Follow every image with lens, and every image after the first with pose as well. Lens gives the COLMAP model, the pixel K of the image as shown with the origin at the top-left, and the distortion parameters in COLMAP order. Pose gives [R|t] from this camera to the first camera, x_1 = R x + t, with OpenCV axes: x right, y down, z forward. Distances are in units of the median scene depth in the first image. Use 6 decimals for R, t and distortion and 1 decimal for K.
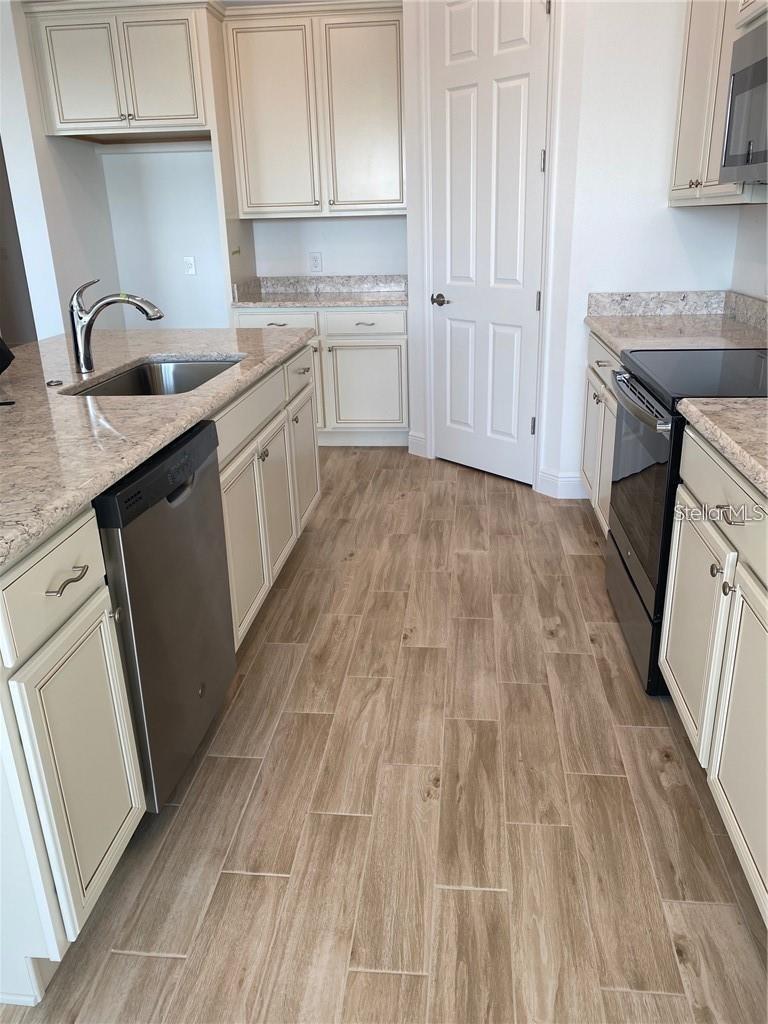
lens RADIAL K [[794.6, 0, 383.9], [0, 794.6, 512.1], [0, 0, 1]] dist [0.056407, -0.074104]
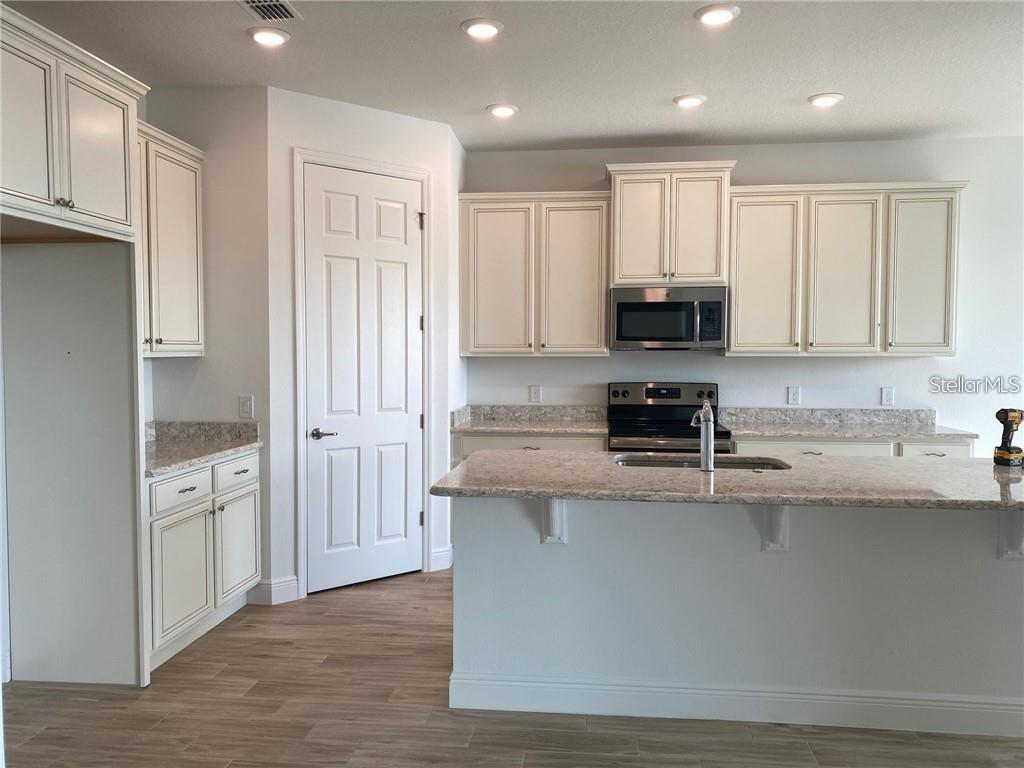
lens RADIAL K [[794.6, 0, 511.9], [0, 794.6, 393.9], [0, 0, 1]] dist [0.056407, -0.074104]
pose [[0.017248, -0.029928, 0.999403, -1.103061], [0.347528, 0.937410, 0.022074, -0.287891], [-0.937511, 0.346940, 0.026569, 0.828351]]
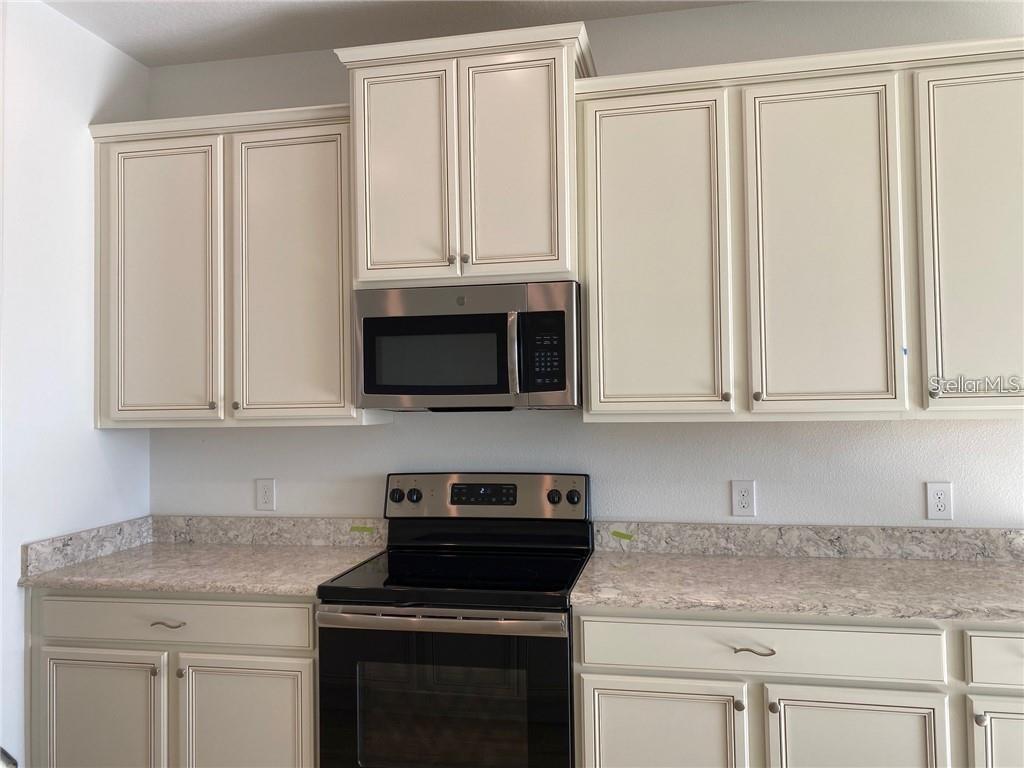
lens RADIAL K [[794.6, 0, 513.0], [0, 794.6, 378.6], [0, 0, 1]] dist [0.056407, -0.074104]
pose [[0.107554, 0.043546, 0.993245, -0.383603], [0.361089, 0.929108, -0.079834, -0.192049], [-0.926308, 0.367236, 0.084205, 0.479030]]
